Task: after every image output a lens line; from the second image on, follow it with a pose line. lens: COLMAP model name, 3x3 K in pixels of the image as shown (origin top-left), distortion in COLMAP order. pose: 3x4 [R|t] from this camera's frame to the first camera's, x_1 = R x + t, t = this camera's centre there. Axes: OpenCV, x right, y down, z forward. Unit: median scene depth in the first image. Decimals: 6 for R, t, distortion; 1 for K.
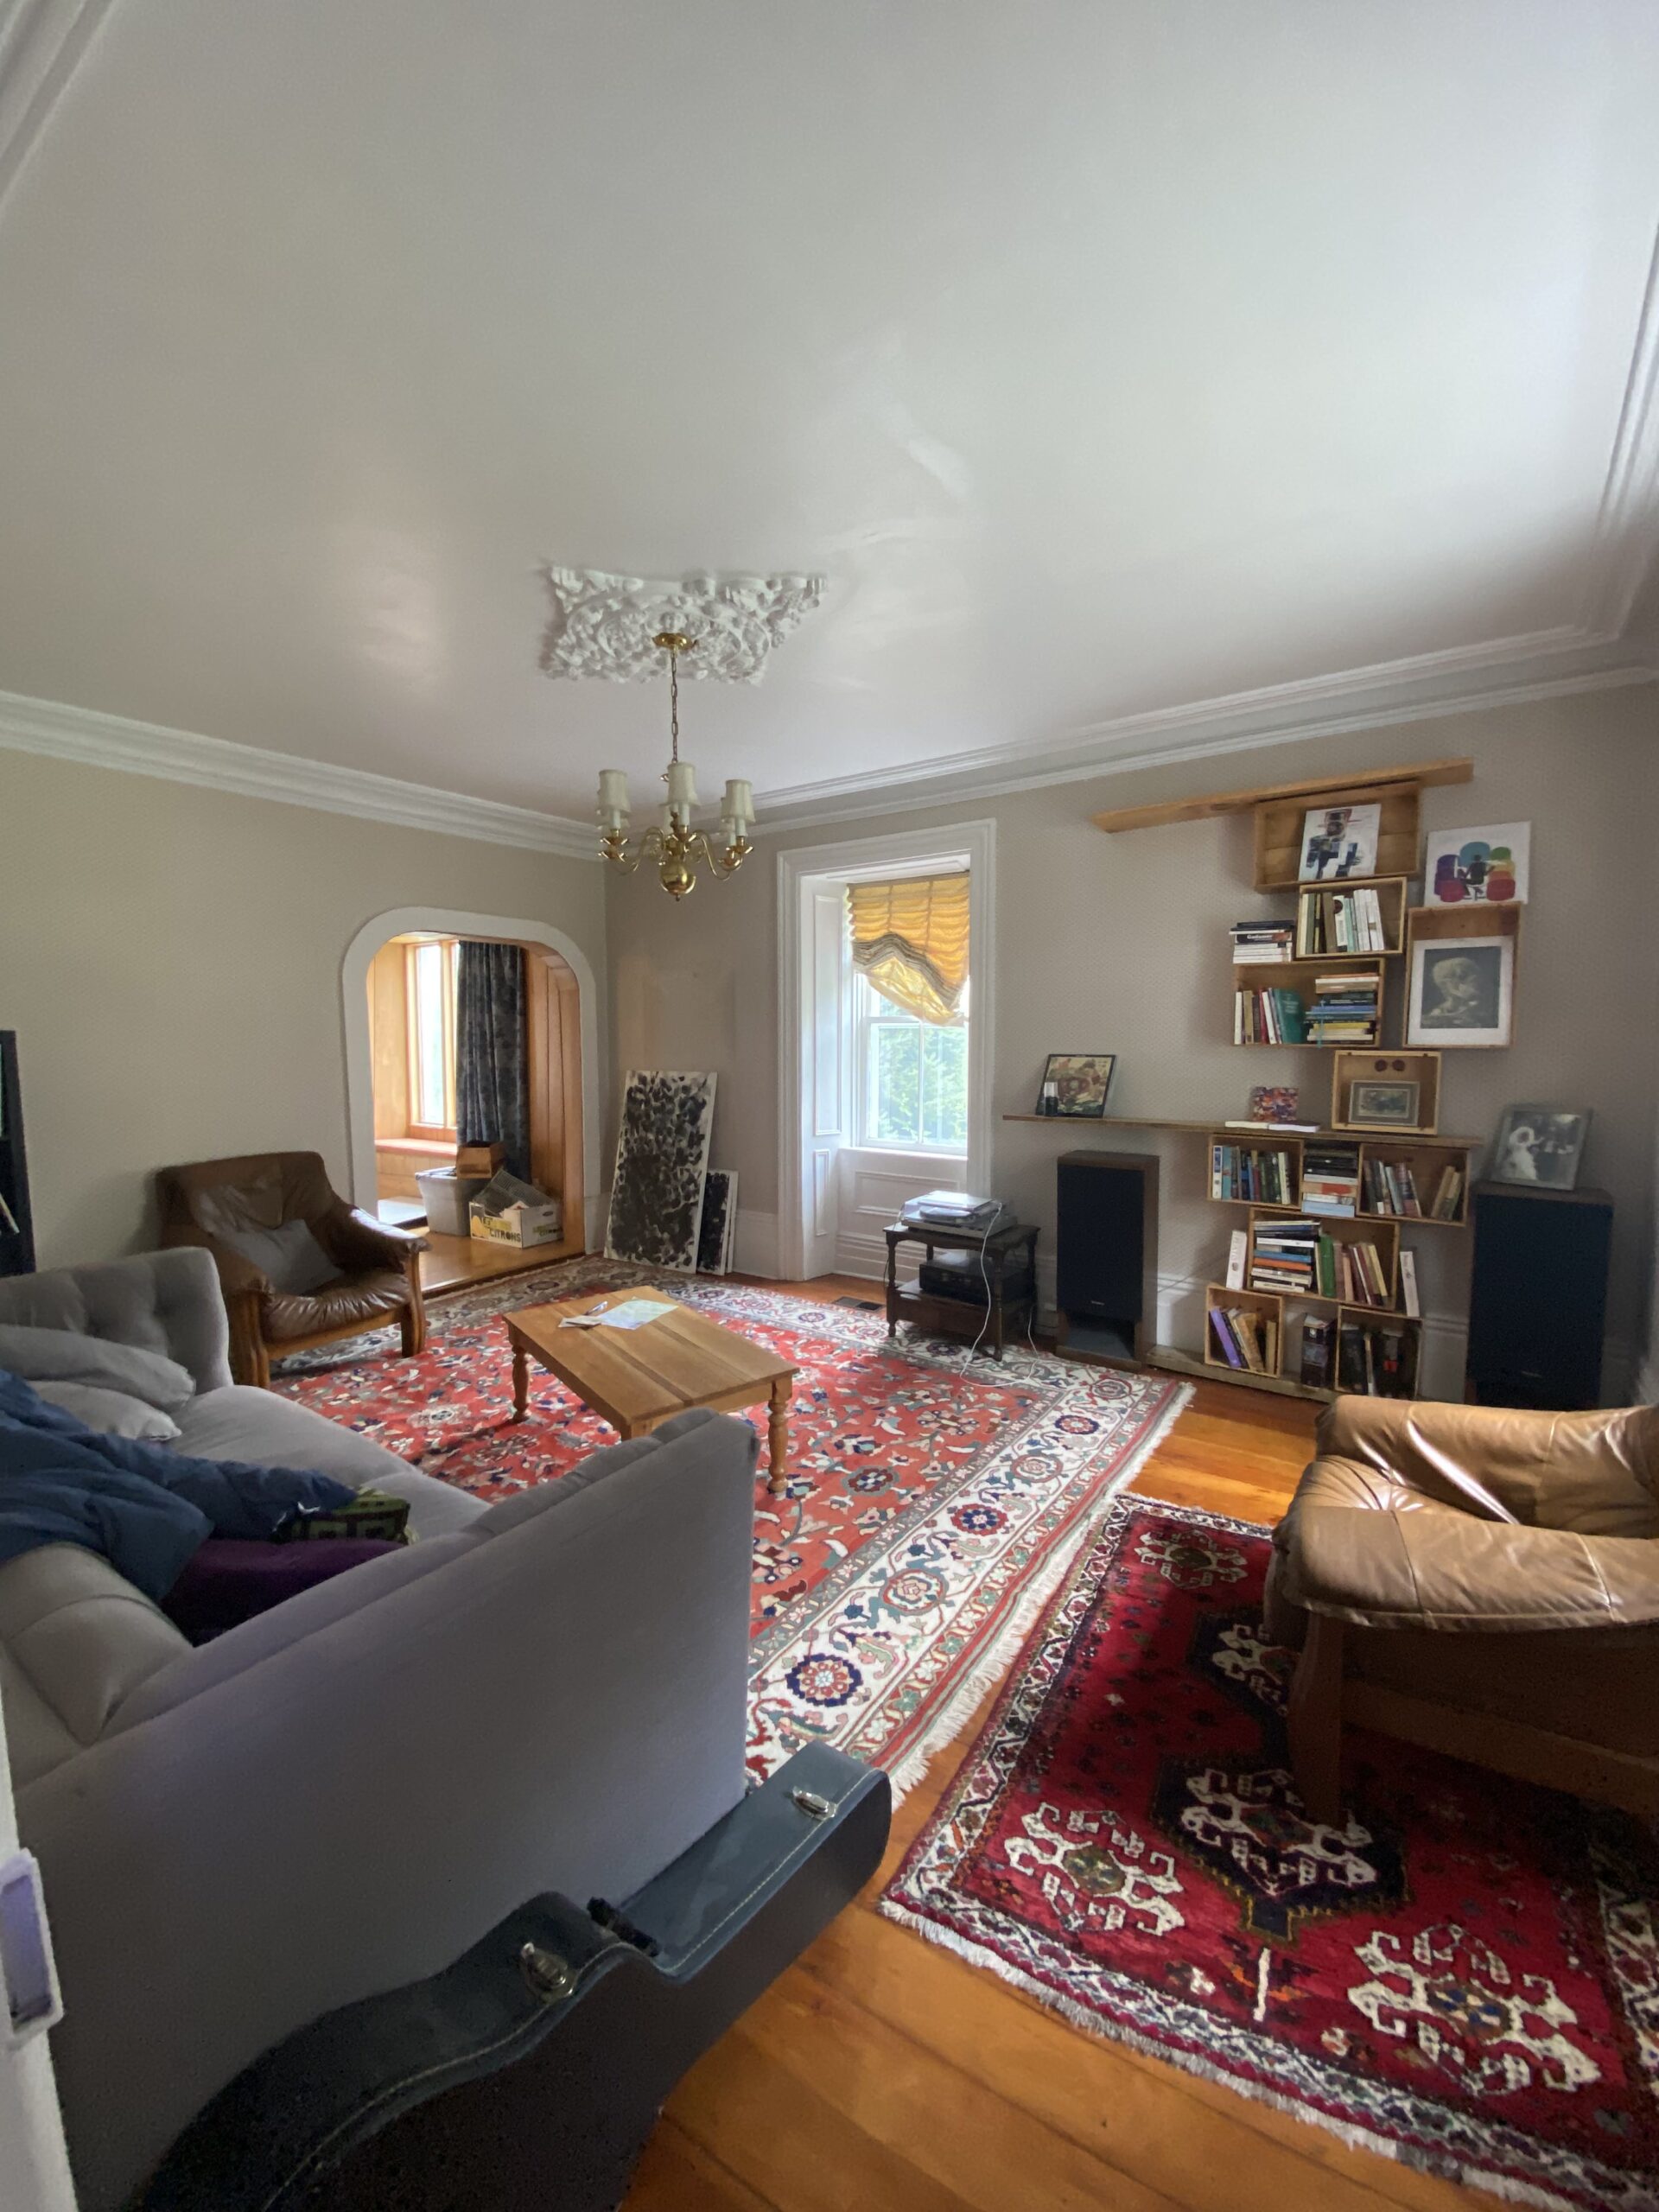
lens RADIAL K [[879.8, 0, 815.0], [0, 879.8, 1088.3], [0, 0, 1]] dist [0.007027, -0.015392]
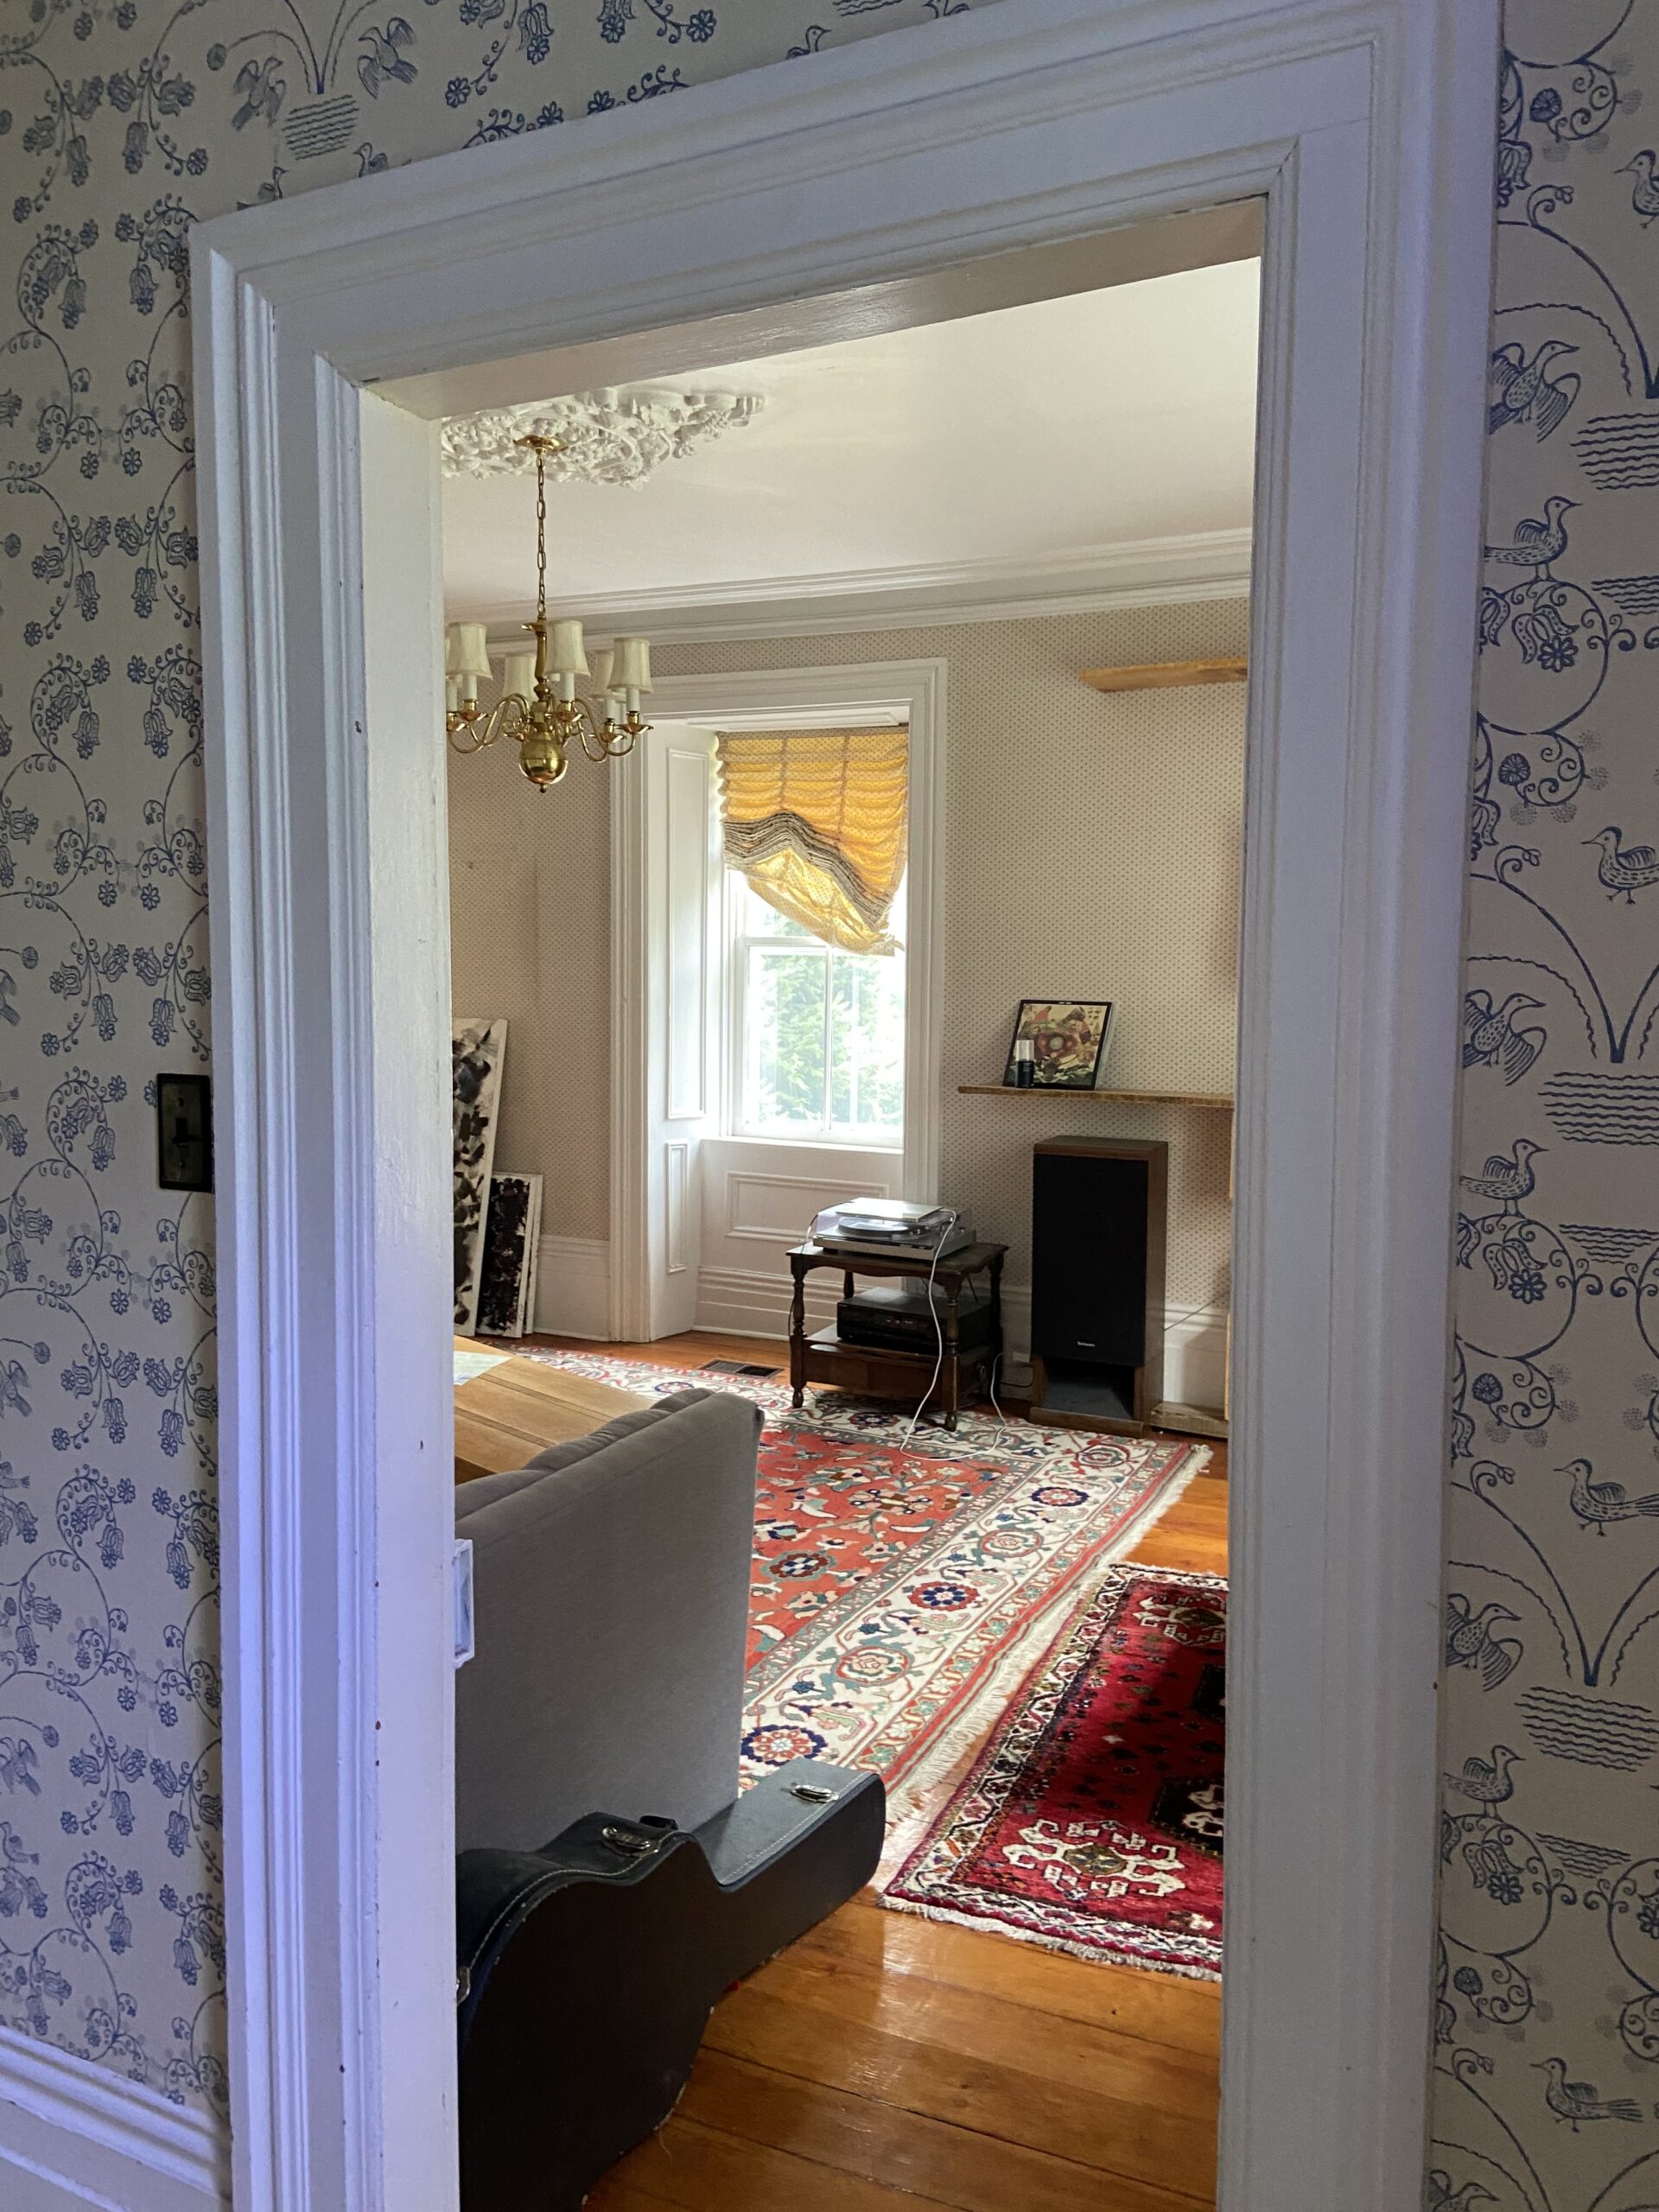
lens RADIAL K [[1682.8, 0, 815.8], [0, 1682.8, 1079.7], [0, 0, 1]] dist [0.047706, -0.065455]
pose [[0.986894, 0.004023, 0.161318, -0.139280], [-0.006942, 0.999822, 0.017532, 0.002828], [-0.161219, -0.018422, 0.986747, -0.374137]]
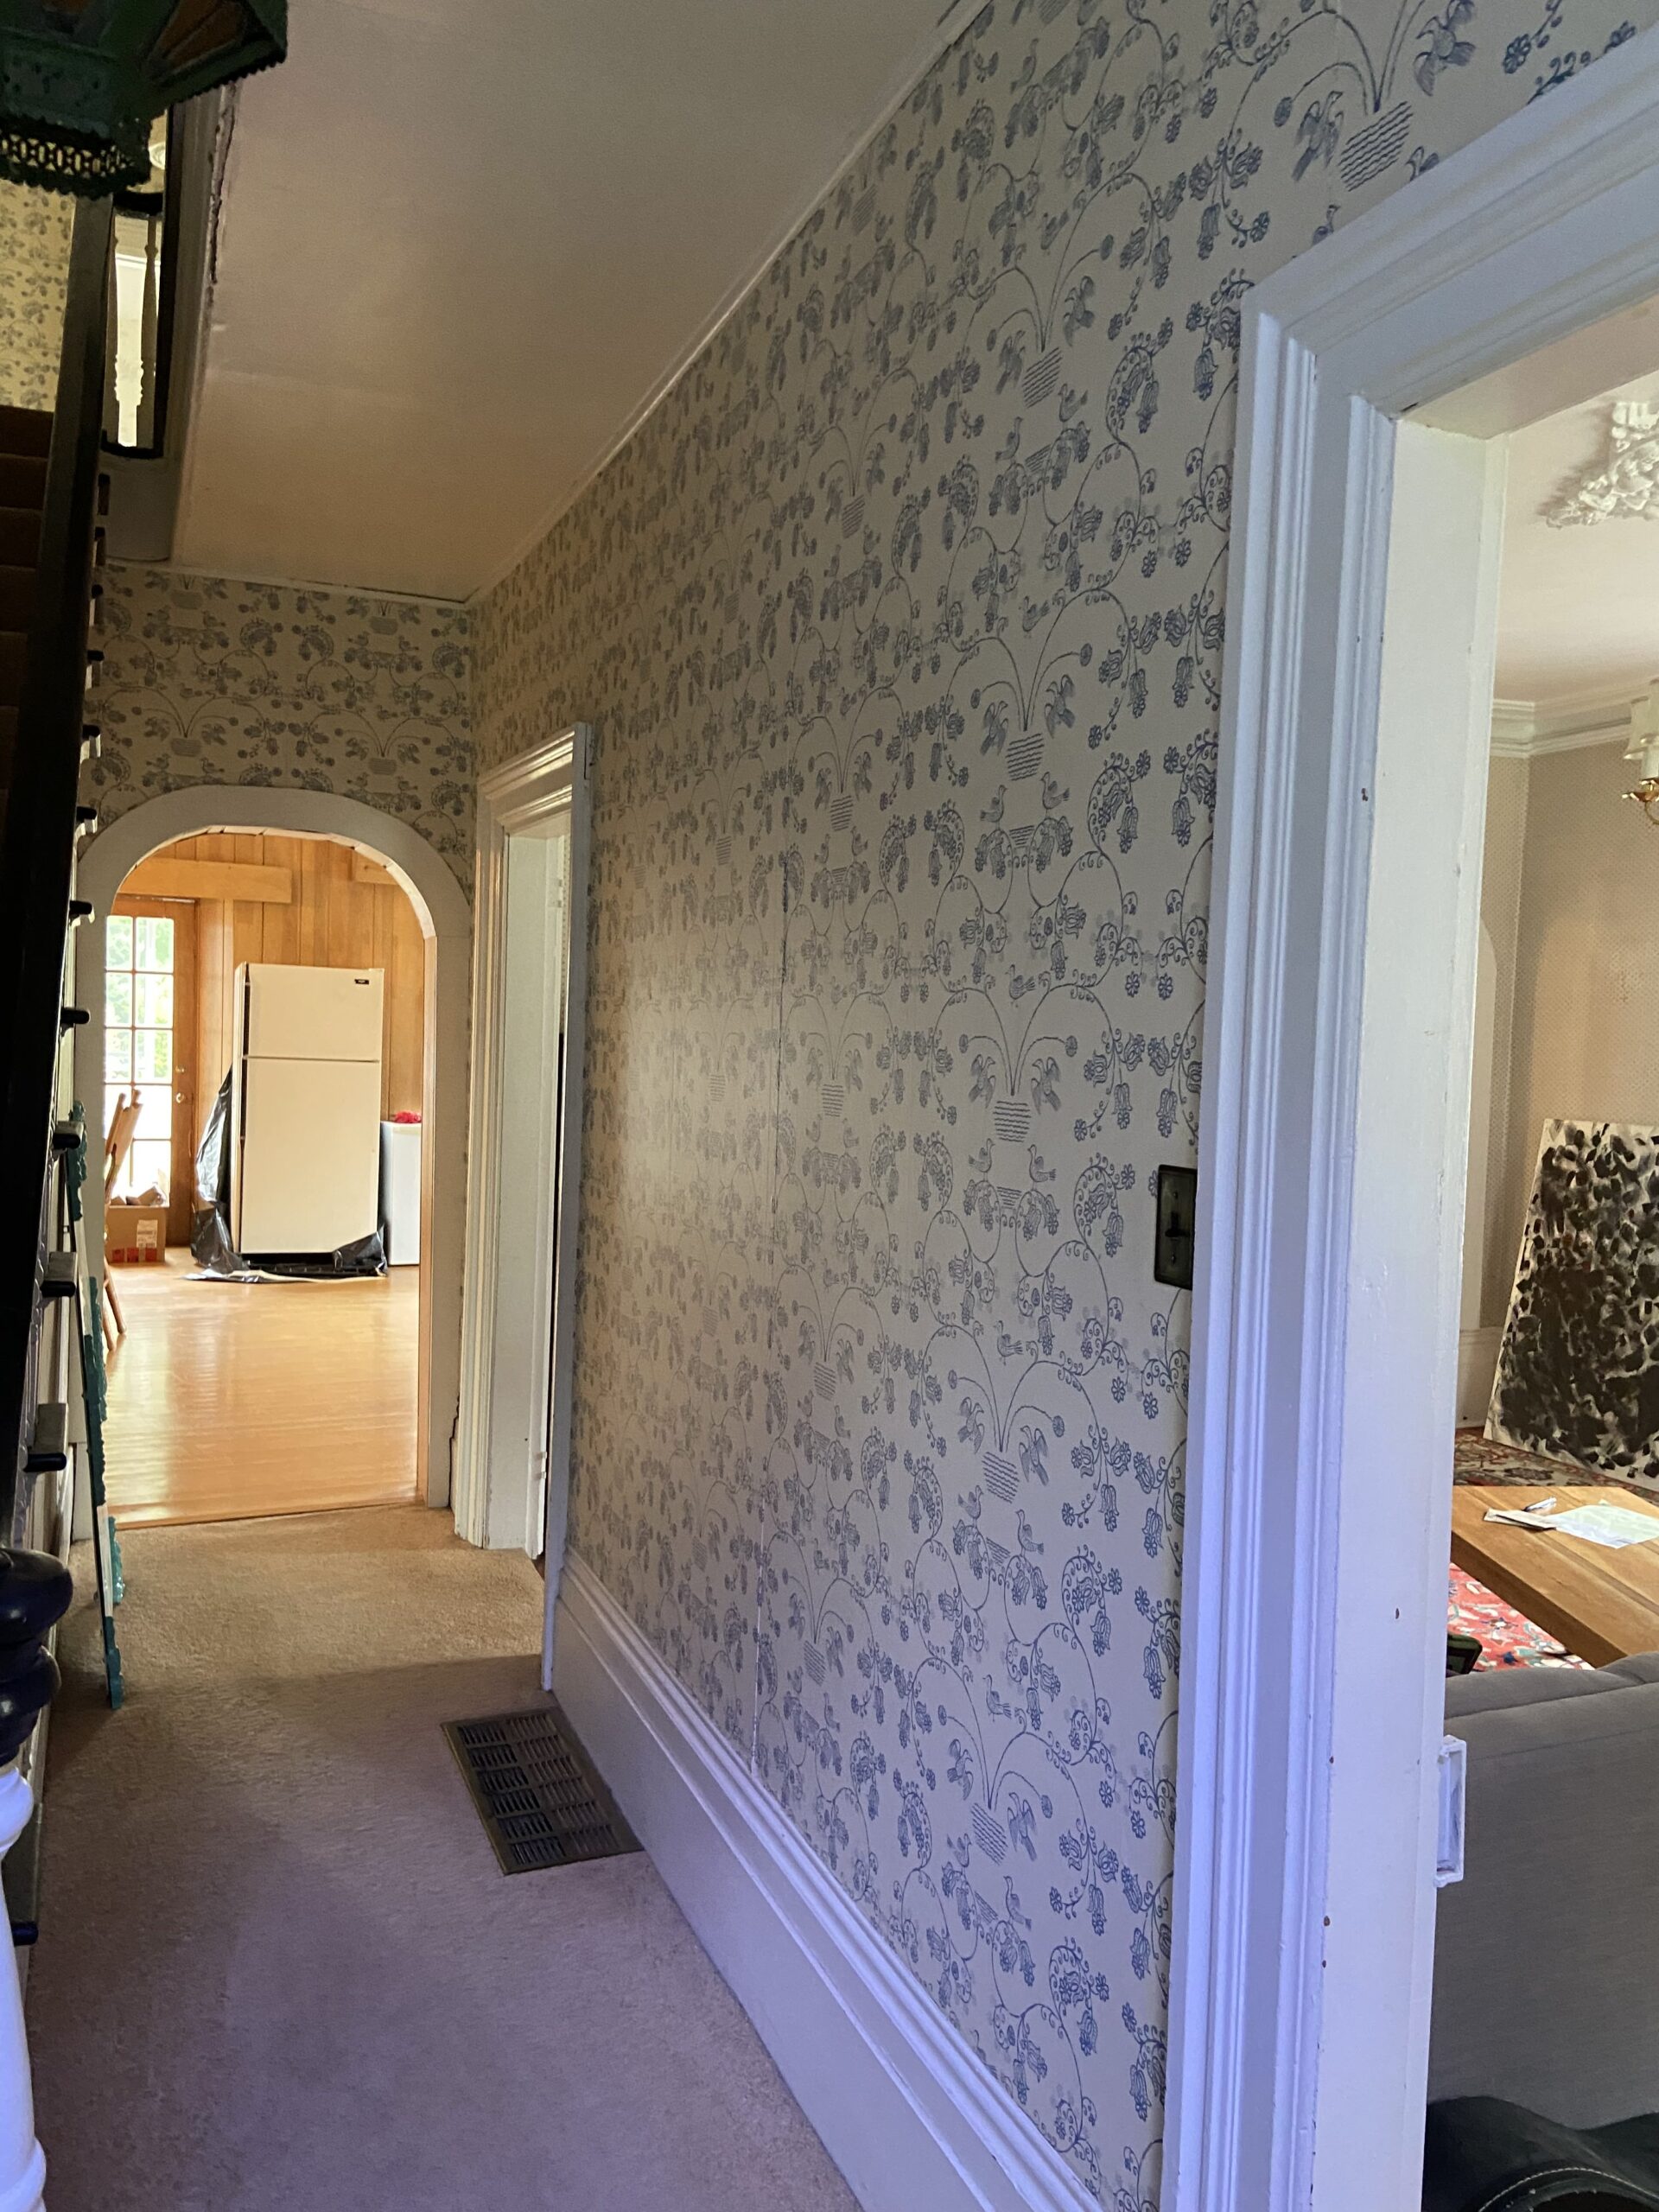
lens RADIAL K [[1646.7, 0, 790.9], [0, 1646.7, 1107.3], [0, 0, 1]] dist [0.110780, -0.138124]
pose [[0.839186, 0.056265, -0.540927, -0.063192], [-0.064106, 0.997934, 0.004349, -0.001802], [0.540054, 0.031027, 0.841058, -0.298303]]
